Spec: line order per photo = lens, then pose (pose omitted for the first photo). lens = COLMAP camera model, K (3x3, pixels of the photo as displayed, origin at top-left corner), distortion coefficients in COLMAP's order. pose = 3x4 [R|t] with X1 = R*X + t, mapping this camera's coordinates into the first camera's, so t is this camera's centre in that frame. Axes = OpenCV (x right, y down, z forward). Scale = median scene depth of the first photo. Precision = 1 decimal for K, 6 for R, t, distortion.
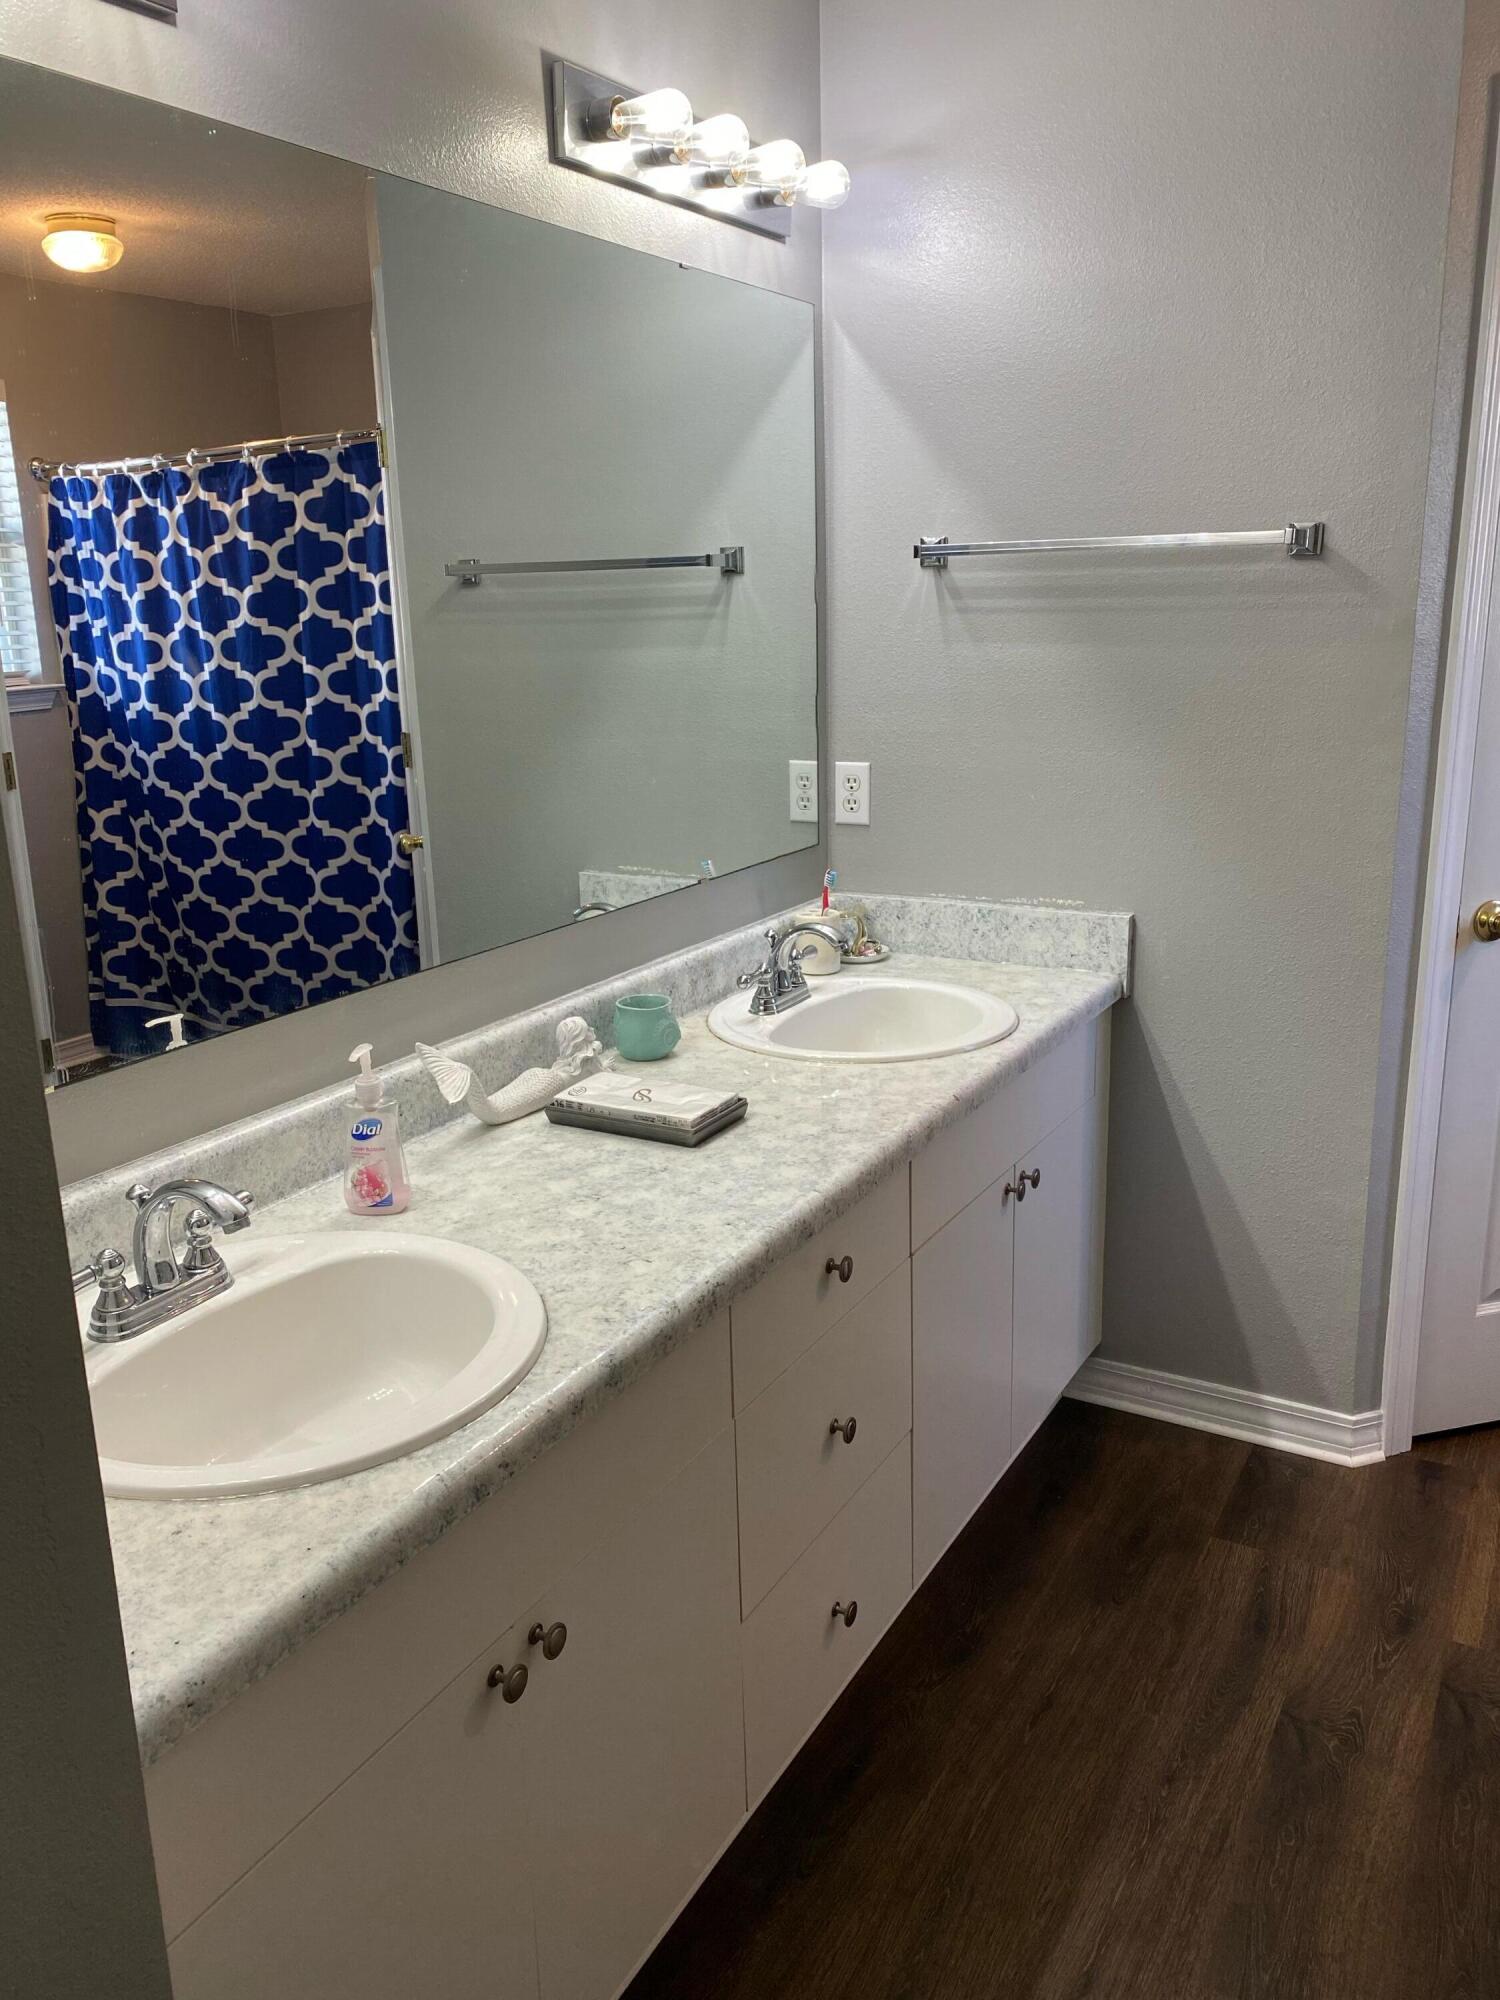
lens RADIAL K [[1526.0, 0, 752.8], [0, 1526.0, 1001.3], [0, 0, 1]] dist [0.050247, -0.066847]
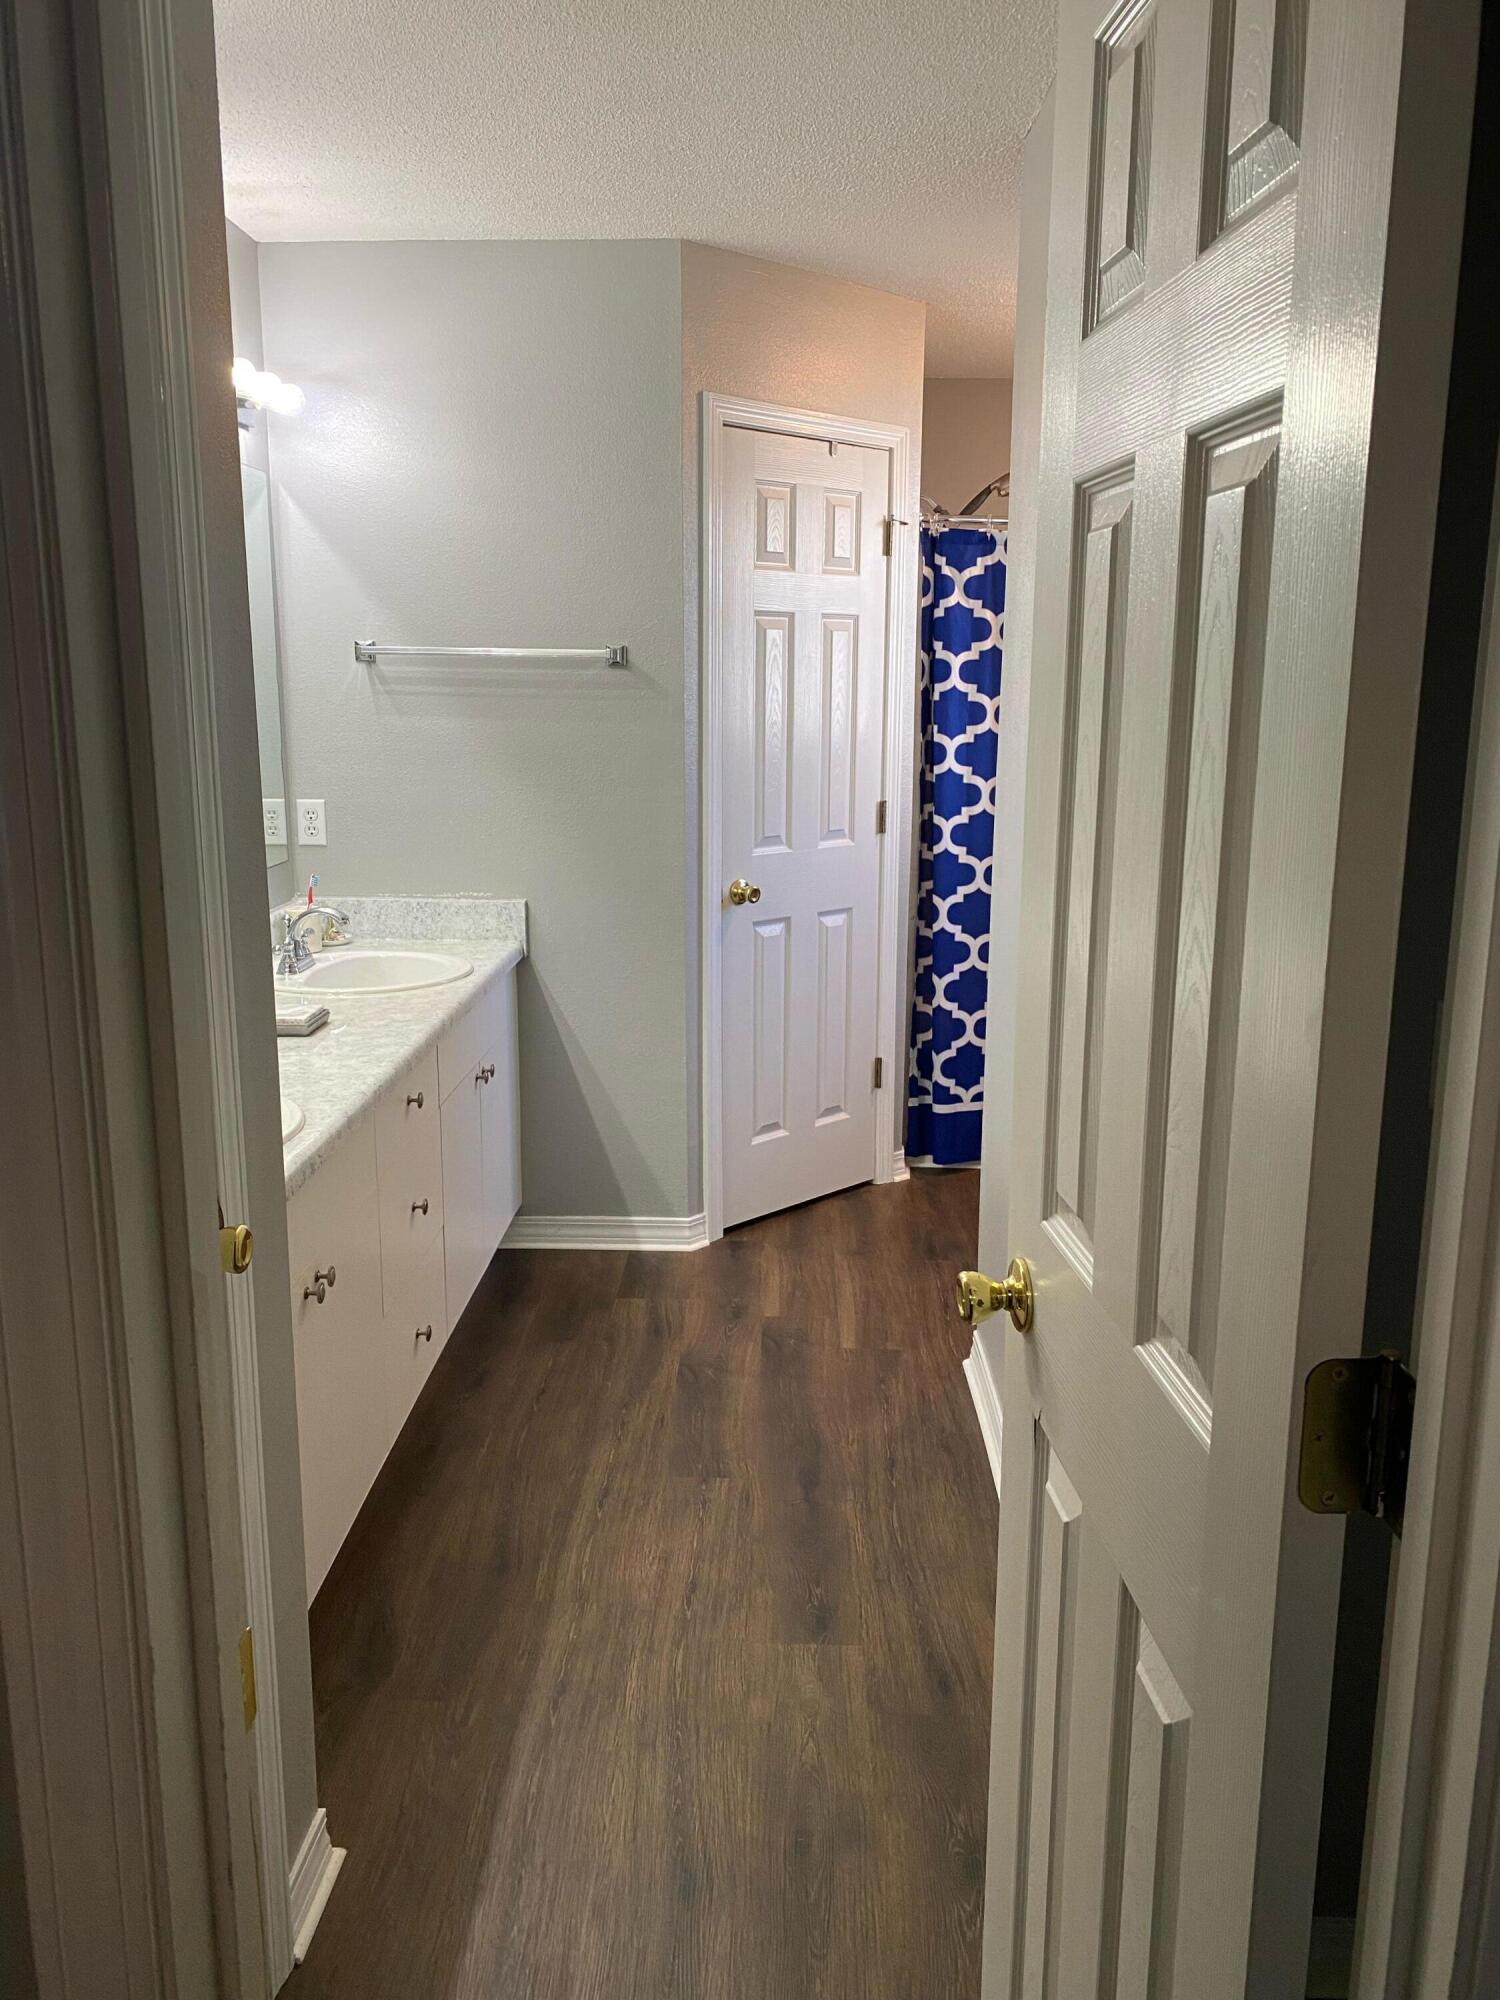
lens RADIAL K [[1536.1, 0, 749.6], [0, 1536.1, 1000.6], [0, 0, 1]] dist [0.131173, -0.000809]
pose [[0.879889, -0.069658, 0.470046, -0.274524], [0.095338, 0.994962, -0.031018, 0.109044], [-0.465517, 0.072106, 0.882097, -0.418205]]
